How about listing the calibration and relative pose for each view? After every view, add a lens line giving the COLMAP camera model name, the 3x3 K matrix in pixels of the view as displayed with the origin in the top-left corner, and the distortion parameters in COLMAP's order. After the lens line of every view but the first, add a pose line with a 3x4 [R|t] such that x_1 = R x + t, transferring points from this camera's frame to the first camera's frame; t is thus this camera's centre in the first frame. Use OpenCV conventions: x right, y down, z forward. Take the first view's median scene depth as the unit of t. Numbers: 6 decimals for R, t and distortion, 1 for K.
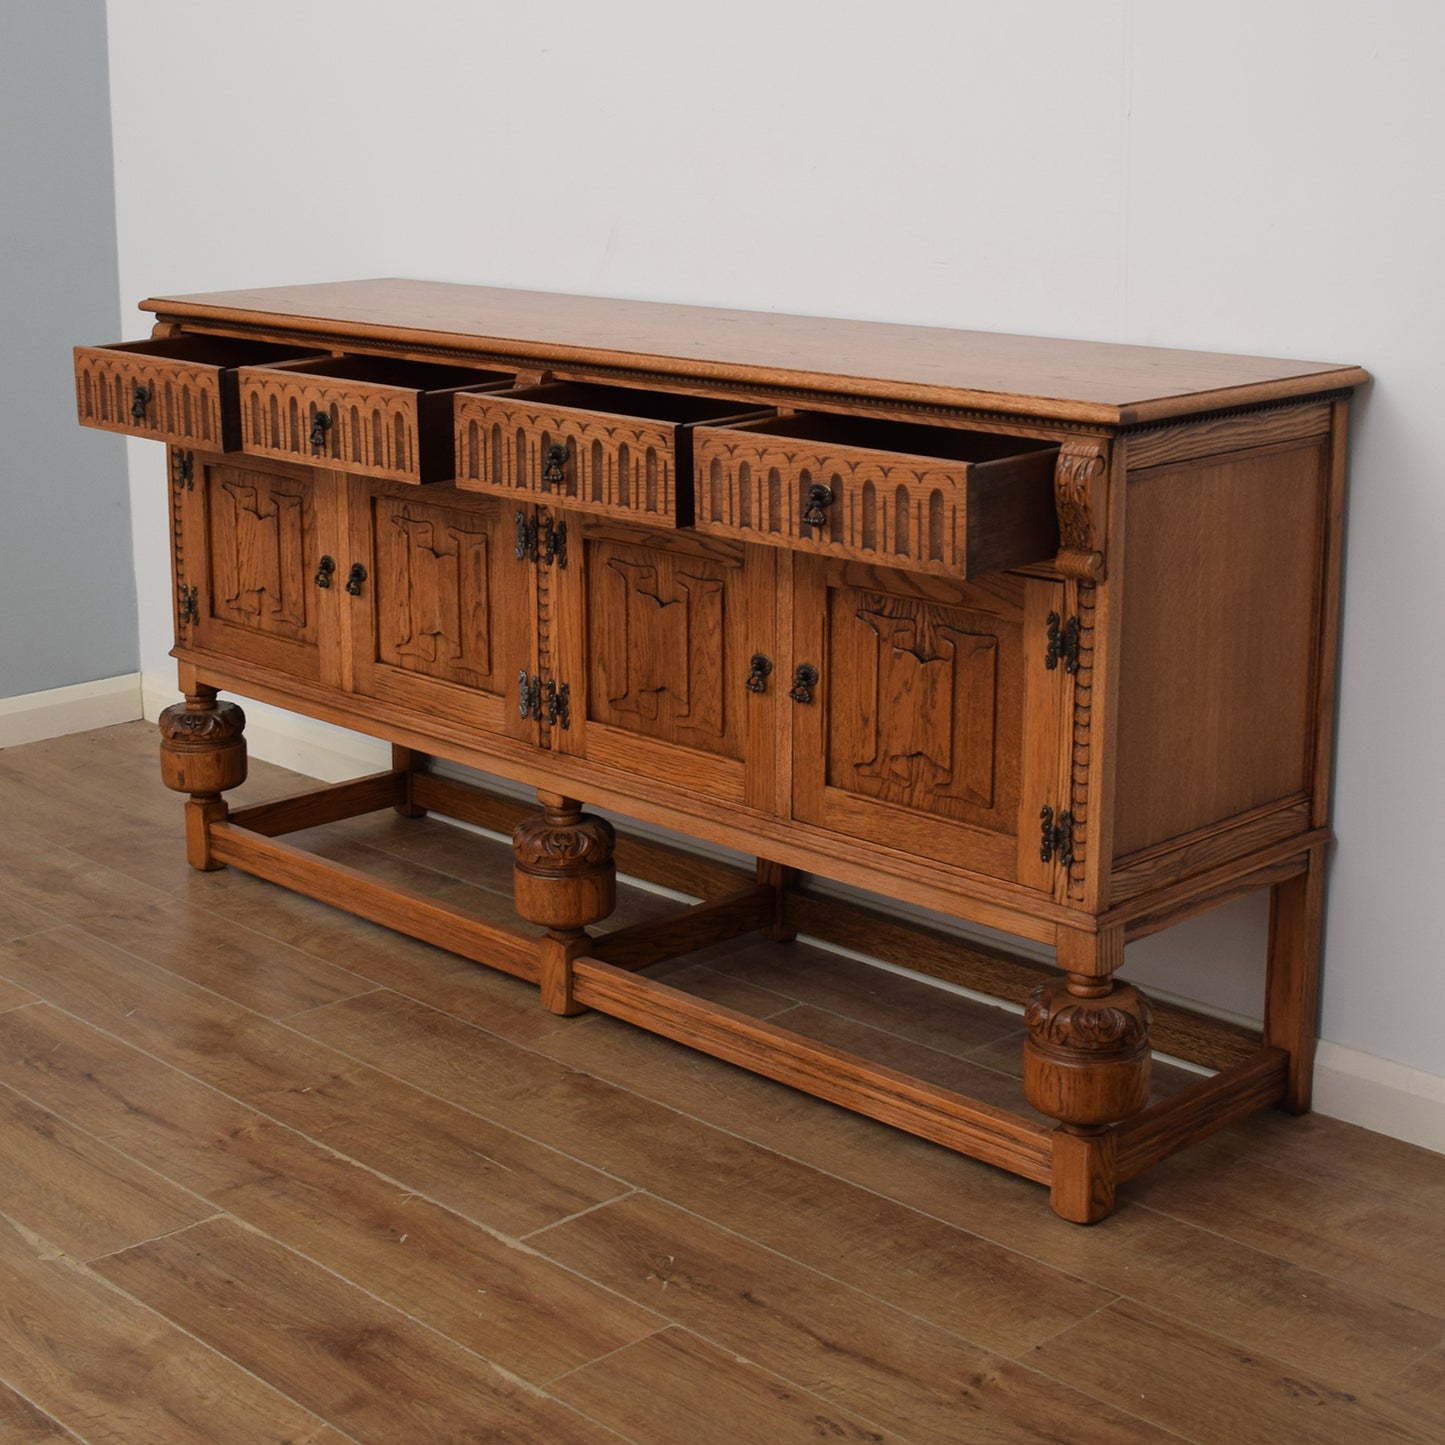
lens RADIAL K [[2414.0, 0, 687.6], [0, 2414.0, 614.6], [0, 0, 1]] dist [-0.074564, 0.000000]
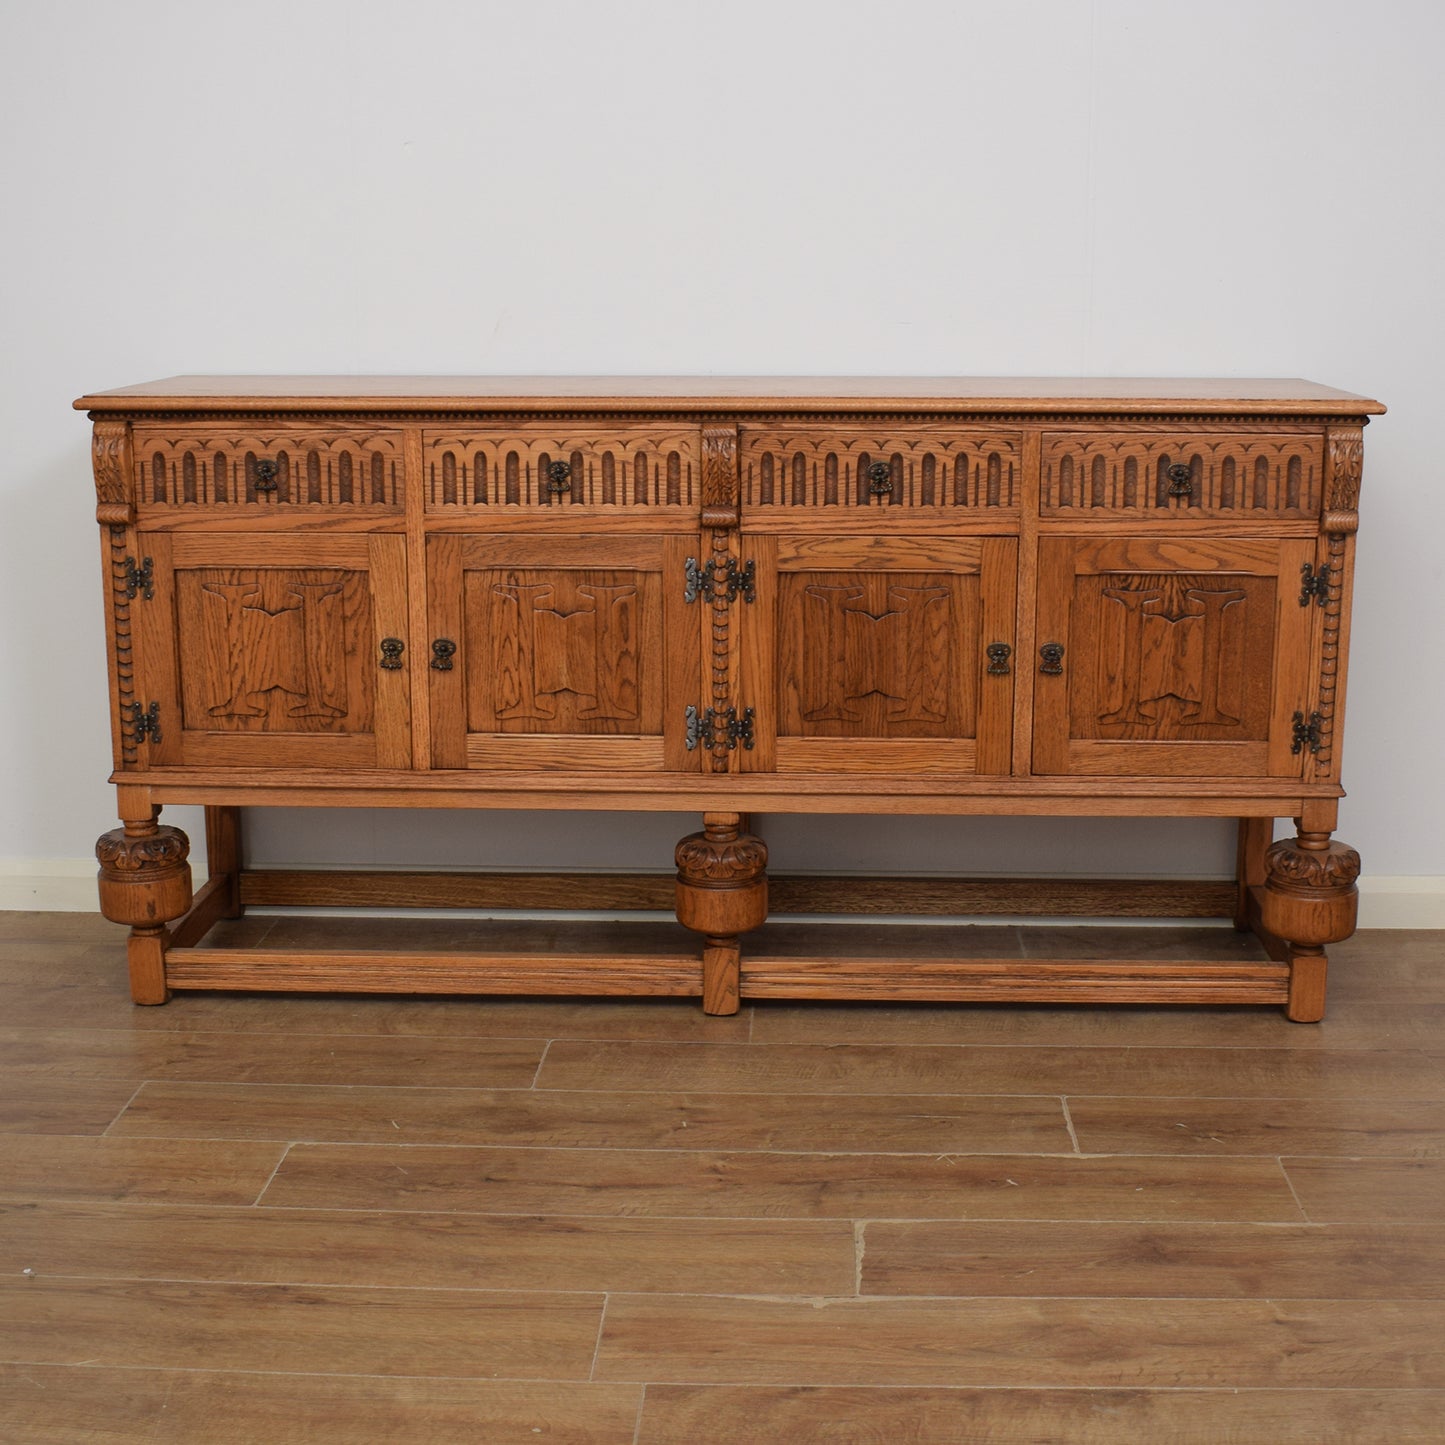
lens RADIAL K [[2036.4, 0, 732.9], [0, 2036.4, 714.1], [0, 0, 1]] dist [-0.086023, 0.000000]
pose [[0.727598, -0.146277, 0.670227, -0.723574], [0.145208, 0.987704, 0.057928, -0.025086], [-0.670460, 0.055174, 0.739892, 0.338754]]
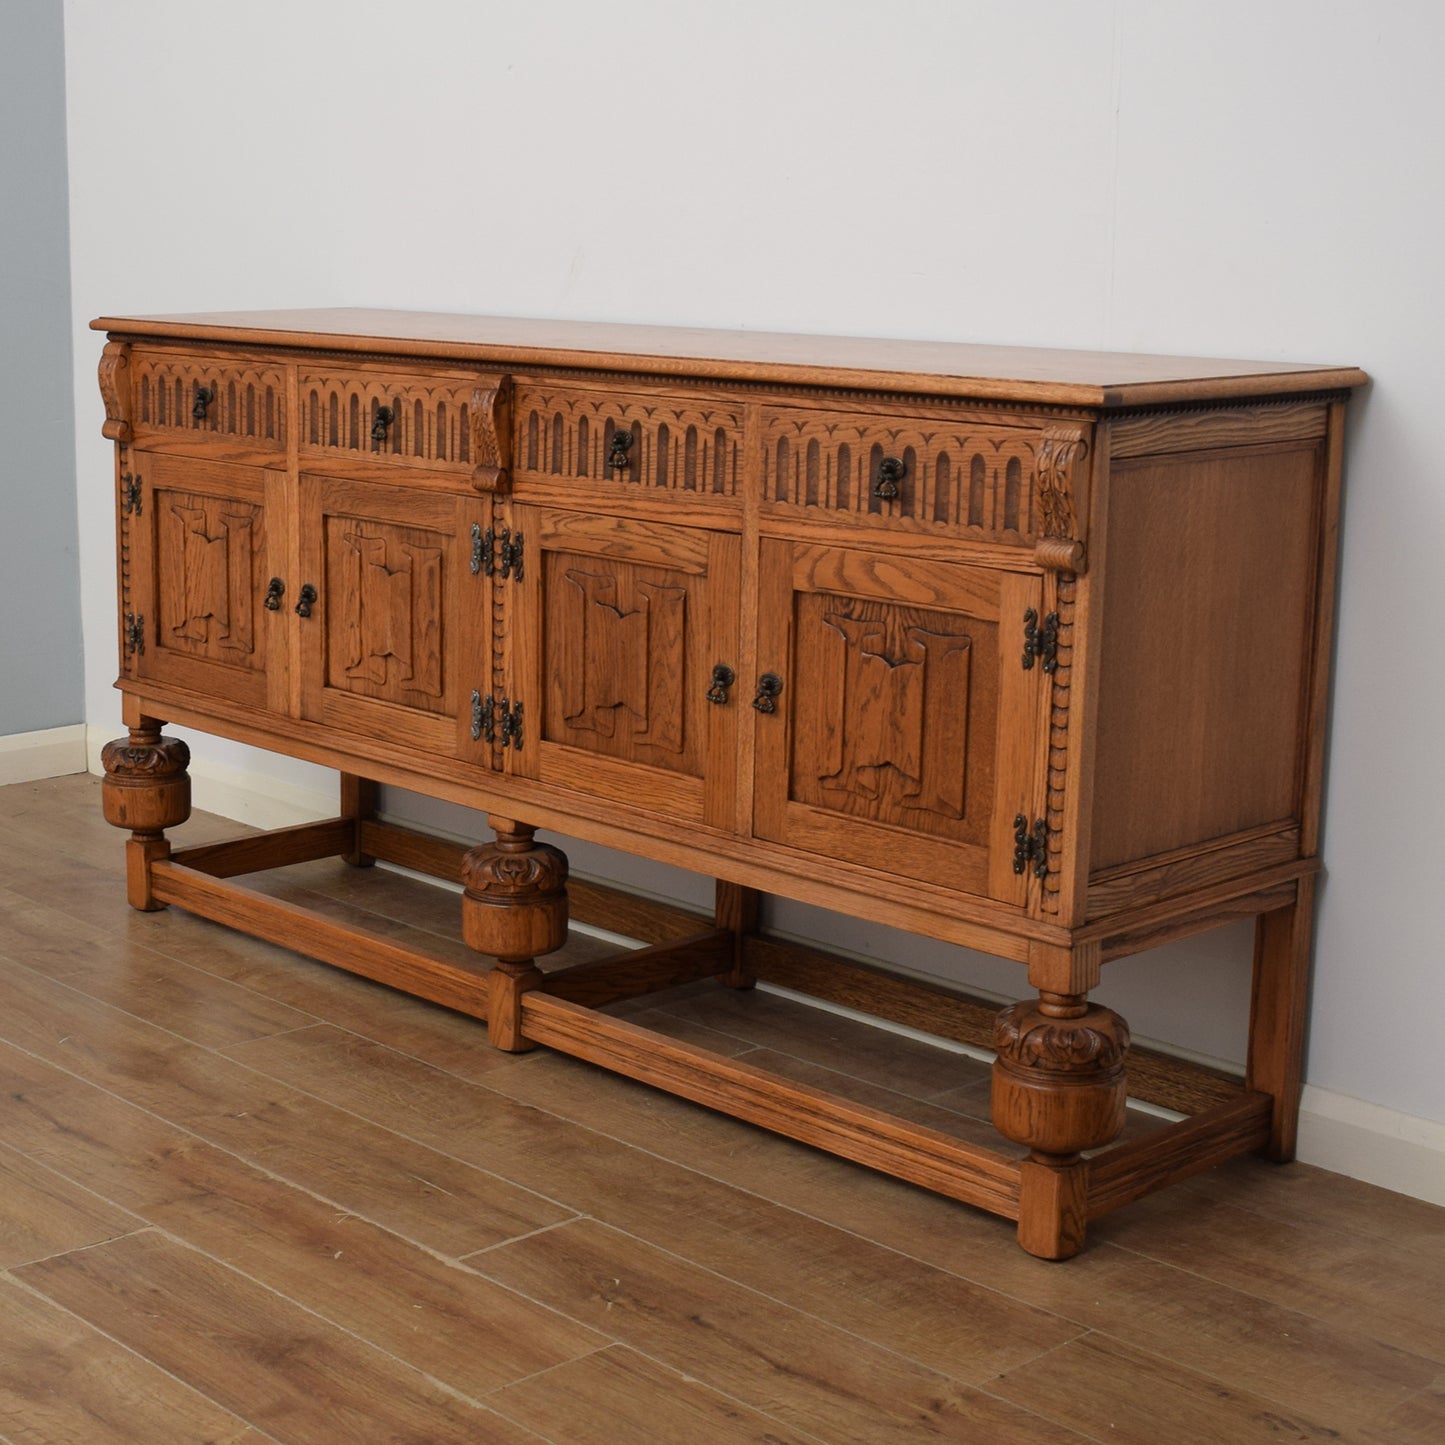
lens RADIAL K [[2472.7, 0, 546.1], [0, 2472.7, 719.4], [0, 0, 1]] dist [-0.074487, 0.000000]
pose [[0.998906, 0.018502, -0.042948, 0.002616], [-0.019054, 0.999741, -0.012472, 0.050711], [0.042706, 0.013277, 0.998999, 0.016135]]
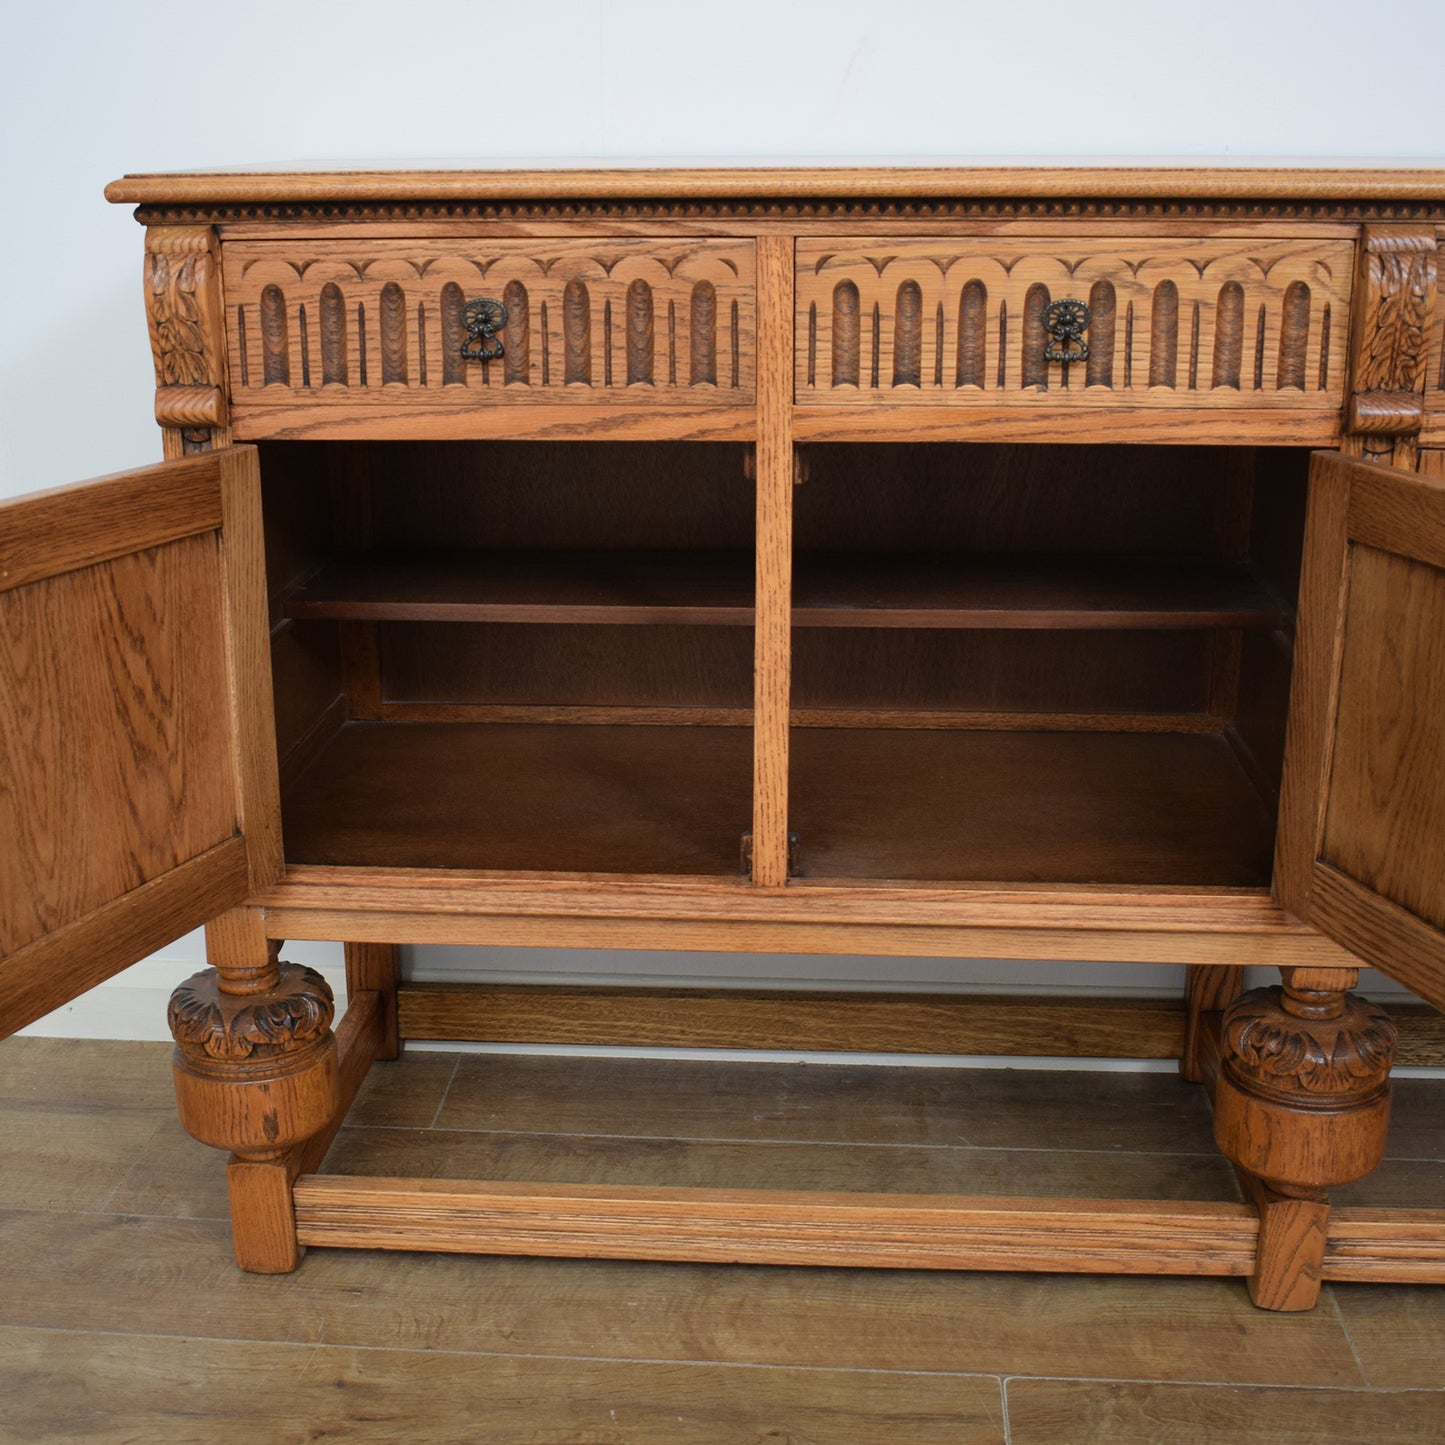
lens RADIAL K [[2036.4, 0, 660.4], [0, 2036.4, 791.7], [0, 0, 1]] dist [-0.086023, 0.000000]
pose [[0.763418, -0.212788, 0.609848, -0.512546], [0.148295, 0.976697, 0.155150, -0.074520], [-0.628651, -0.028006, 0.777183, 0.784996]]
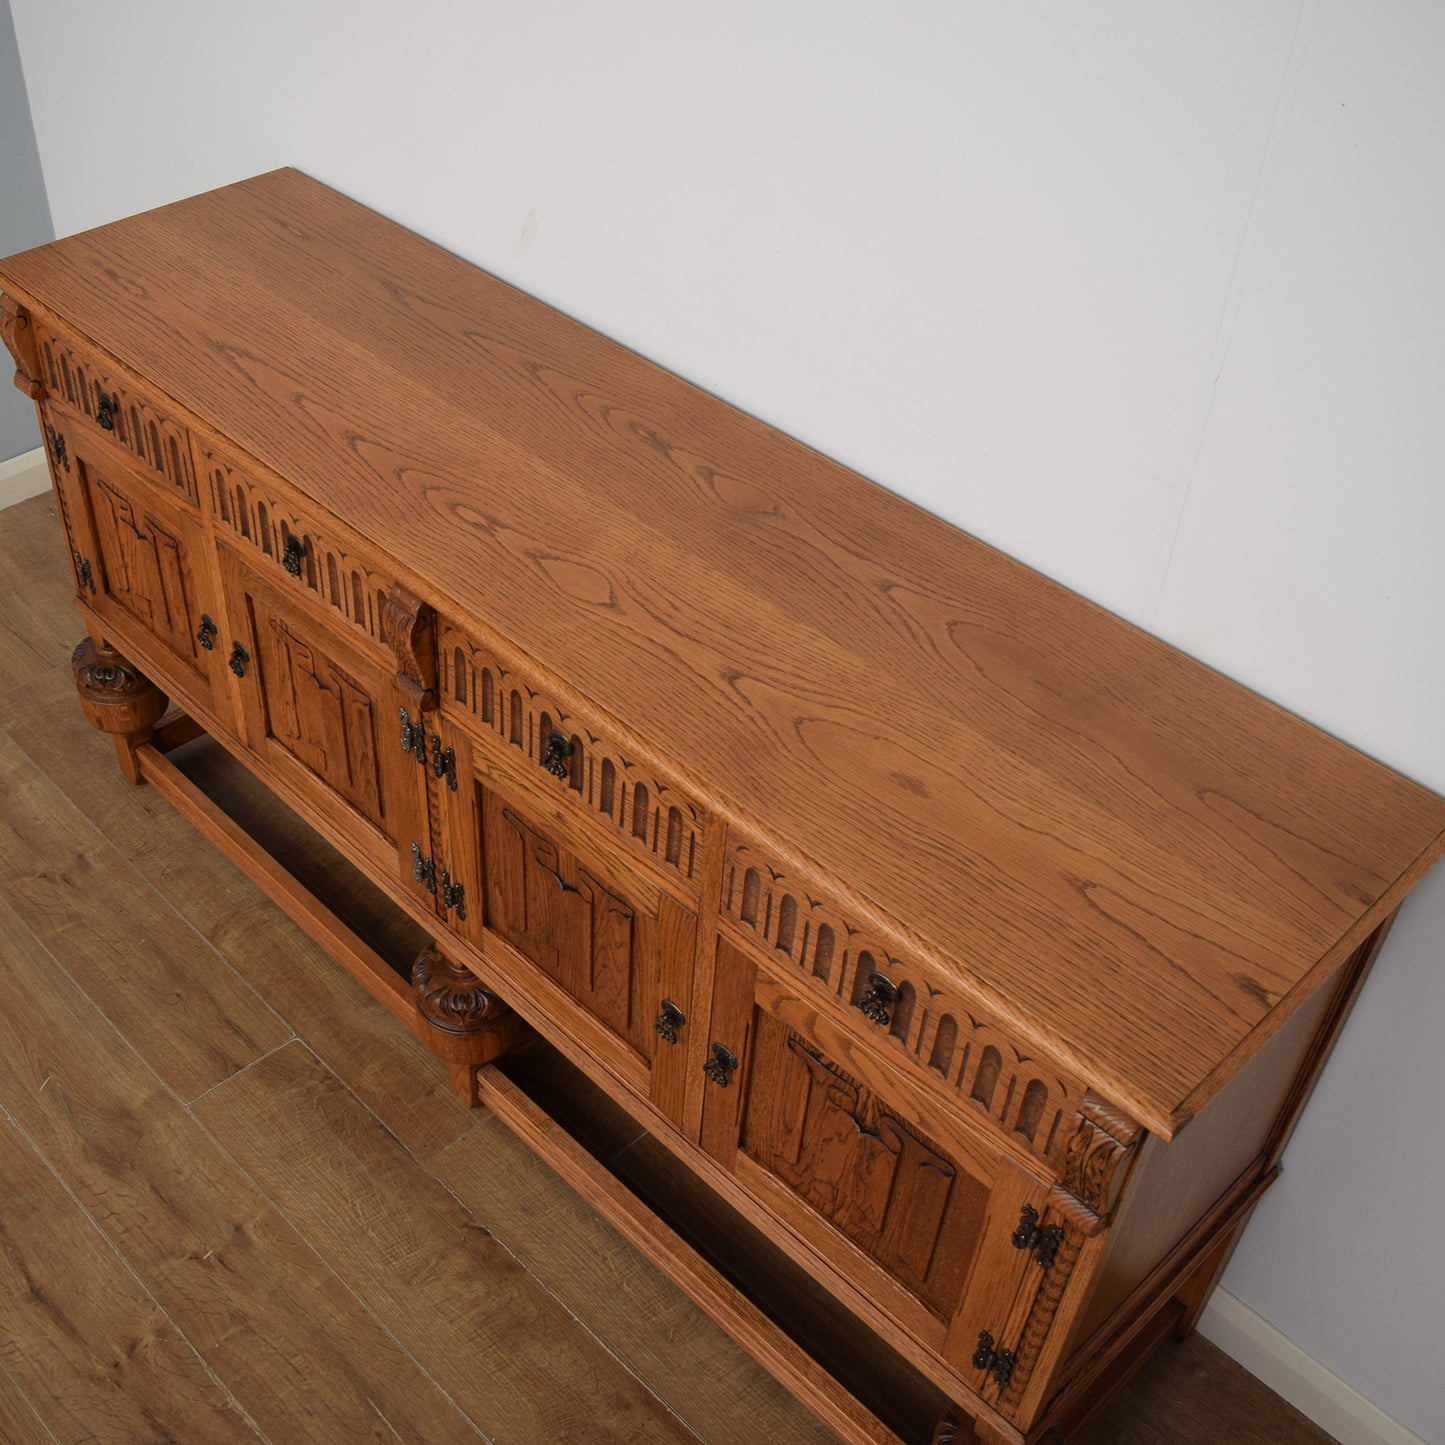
lens RADIAL K [[1656.4, 0, 677.3], [0, 1656.4, 712.6], [0, 0, 1]] dist [-0.084113, 0.000000]
pose [[0.999000, 0.033470, 0.029642, 0.010636], [-0.043518, 0.879967, 0.473038, -0.344092], [-0.010252, -0.473855, 0.880543, 0.517800]]
